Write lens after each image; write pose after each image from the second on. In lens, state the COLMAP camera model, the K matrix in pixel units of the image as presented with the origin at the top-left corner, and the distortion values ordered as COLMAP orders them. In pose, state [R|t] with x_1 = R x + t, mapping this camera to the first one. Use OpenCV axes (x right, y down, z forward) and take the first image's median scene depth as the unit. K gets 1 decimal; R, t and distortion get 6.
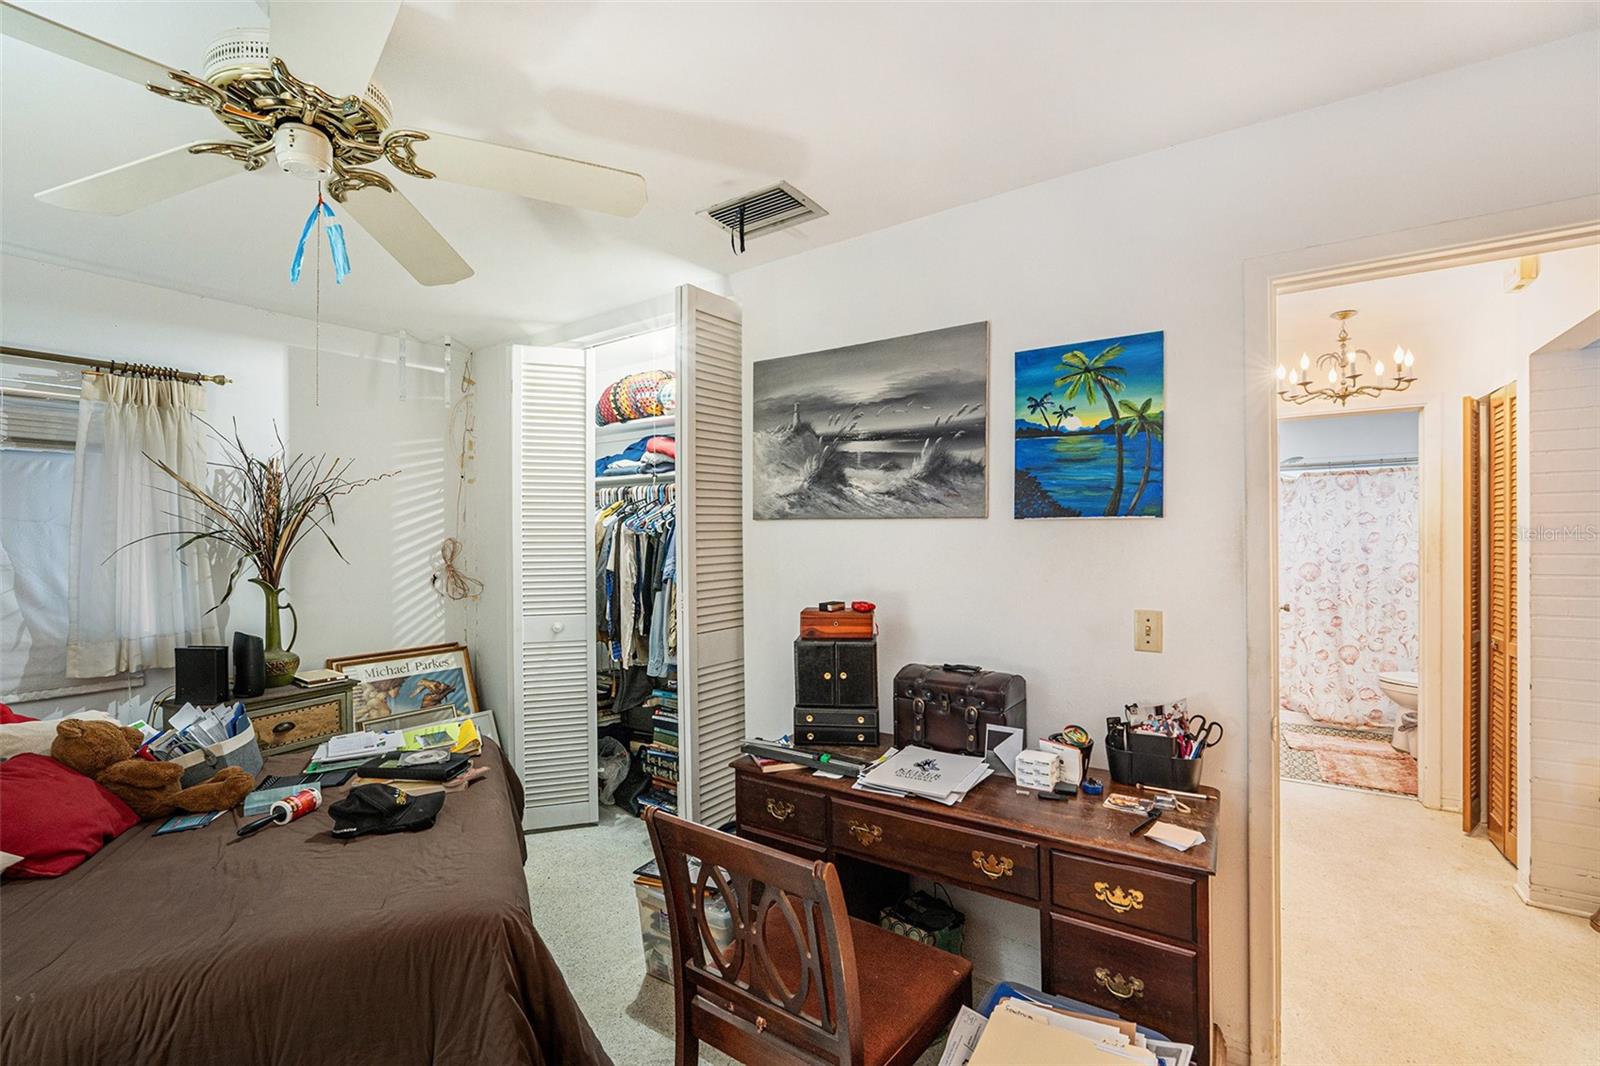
lens RADIAL K [[676.9, 0, 800.0], [0, 676.9, 533.0], [0, 0, 1]] dist [-0.019013, 0.000209]
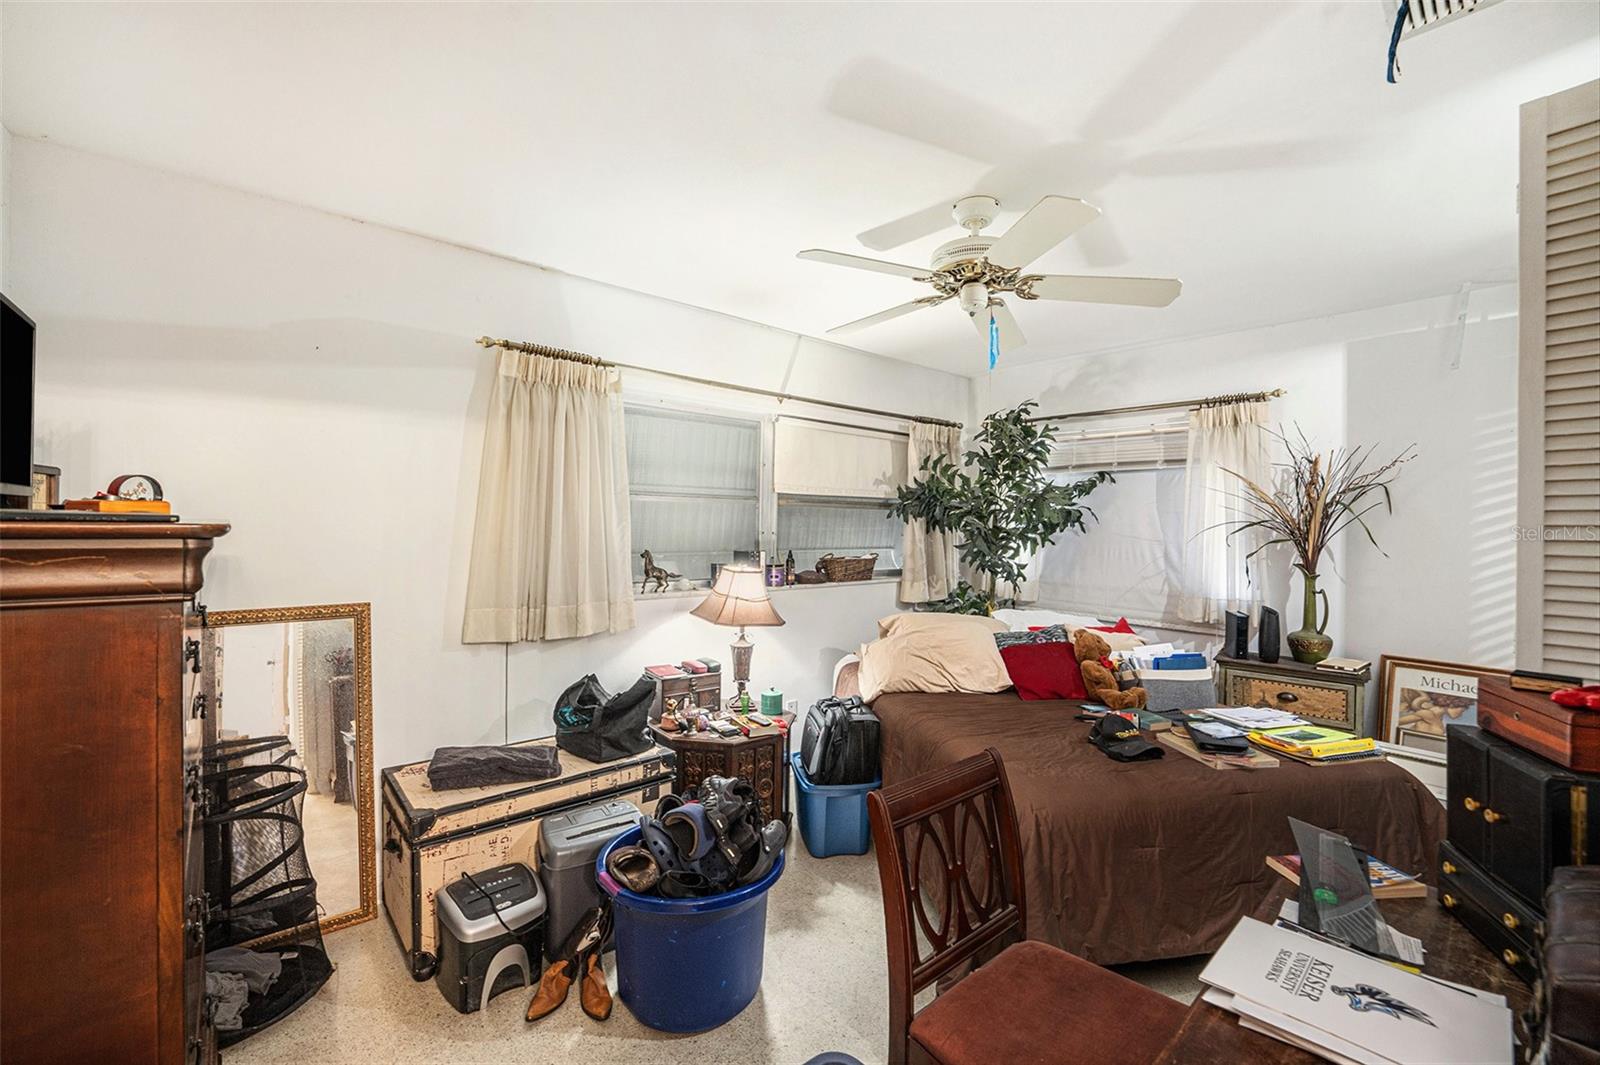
lens RADIAL K [[676.9, 0, 800.0], [0, 676.9, 532.5], [0, 0, 1]] dist [-0.019013, 0.000209]
pose [[-0.250769, 0.019362, -0.967853, 1.641775], [-0.017285, 0.999551, 0.024474, 0.011009], [0.967893, 0.022866, -0.250322, 1.574331]]
